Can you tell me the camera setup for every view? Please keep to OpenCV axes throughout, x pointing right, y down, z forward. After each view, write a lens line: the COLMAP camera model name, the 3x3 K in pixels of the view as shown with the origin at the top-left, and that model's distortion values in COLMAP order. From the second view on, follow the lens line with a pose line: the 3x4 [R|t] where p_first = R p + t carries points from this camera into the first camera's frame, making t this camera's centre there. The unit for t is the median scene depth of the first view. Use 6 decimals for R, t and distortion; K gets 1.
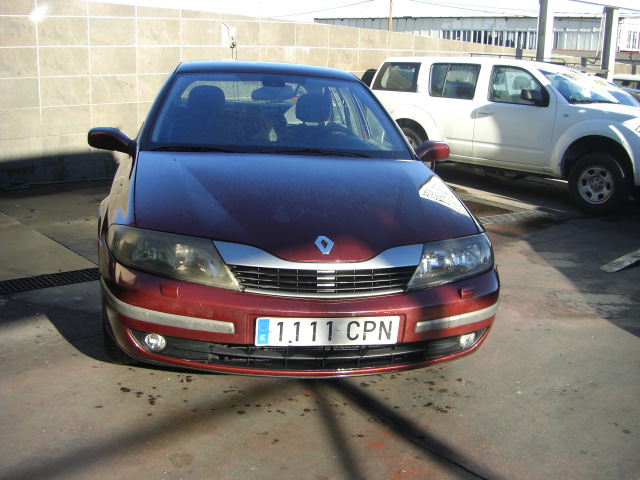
lens RADIAL K [[727.6, 0, 320.0], [0, 727.6, 240.0], [0, 0, 1]] dist [-0.208751, 0.180638]
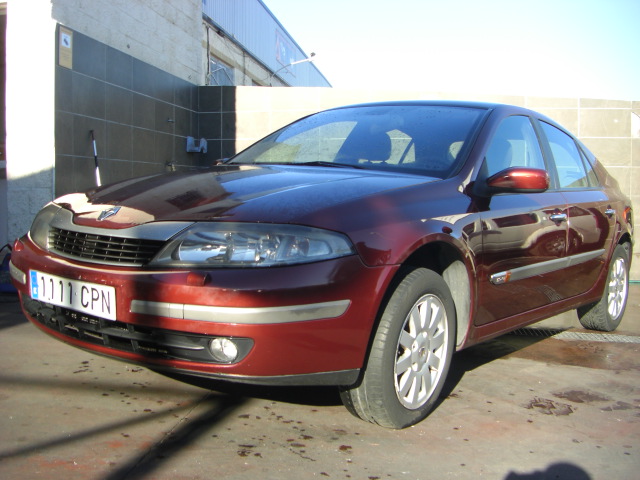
lens RADIAL K [[727.6, 0, 320.0], [0, 727.6, 240.0], [0, 0, 1]] dist [-0.208751, 0.180638]
pose [[0.660952, 0.030967, -0.749789, 0.538511], [-0.182599, 0.975755, -0.120665, 0.062612], [0.727874, 0.216664, 0.650582, 0.348615]]
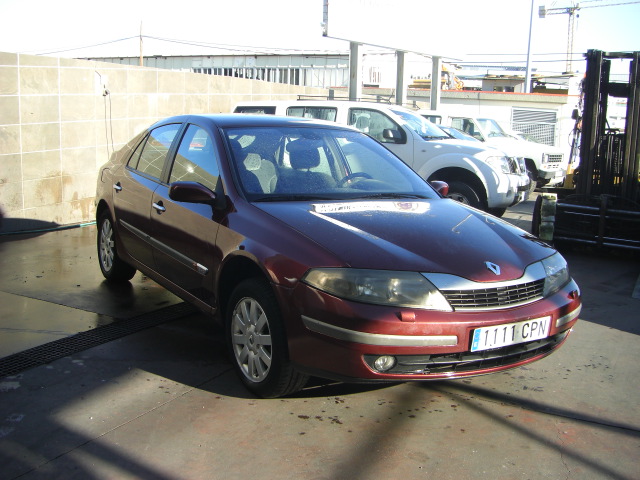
lens RADIAL K [[727.6, 0, 320.0], [0, 727.6, 240.0], [0, 0, 1]] dist [-0.208751, 0.180638]
pose [[0.930866, -0.072758, 0.358042, -0.431715], [0.089911, 0.995453, -0.031469, -0.017979], [-0.354124, 0.061486, 0.933175, -0.047891]]
